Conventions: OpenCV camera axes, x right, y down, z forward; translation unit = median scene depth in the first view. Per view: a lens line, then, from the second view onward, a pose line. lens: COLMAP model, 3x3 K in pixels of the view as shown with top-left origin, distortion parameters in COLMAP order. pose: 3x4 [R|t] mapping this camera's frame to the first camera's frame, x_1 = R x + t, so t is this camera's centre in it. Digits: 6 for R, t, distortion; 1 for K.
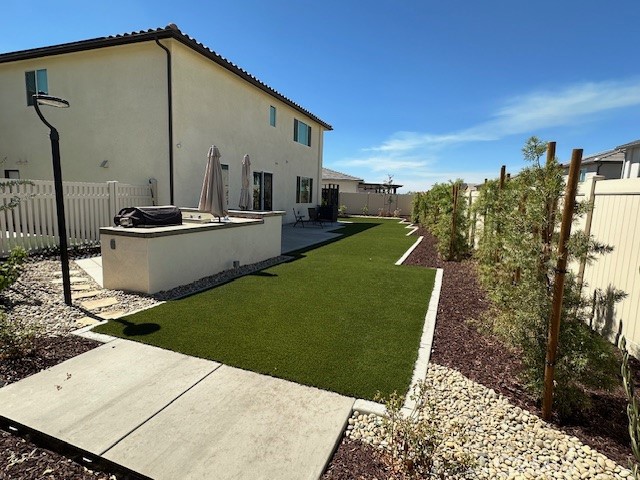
lens RADIAL K [[350.5, 0, 320.0], [0, 350.5, 240.0], [0, 0, 1]] dist [-0.000124, 0.000368]
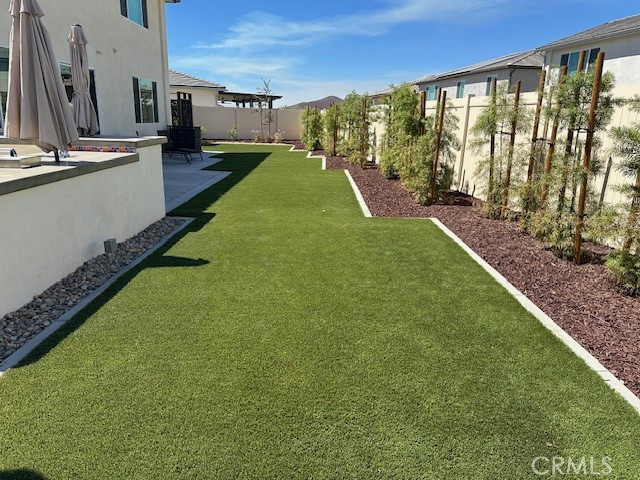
lens RADIAL K [[447.6, 0, 322.3], [0, 447.6, 252.8], [0, 0, 1]] dist [0.062242, -0.098463]
pose [[0.928546, -0.118314, 0.351858, -0.071315], [0.055580, 0.981475, 0.183352, -0.008874], [-0.367033, -0.150695, 0.917920, 0.112351]]
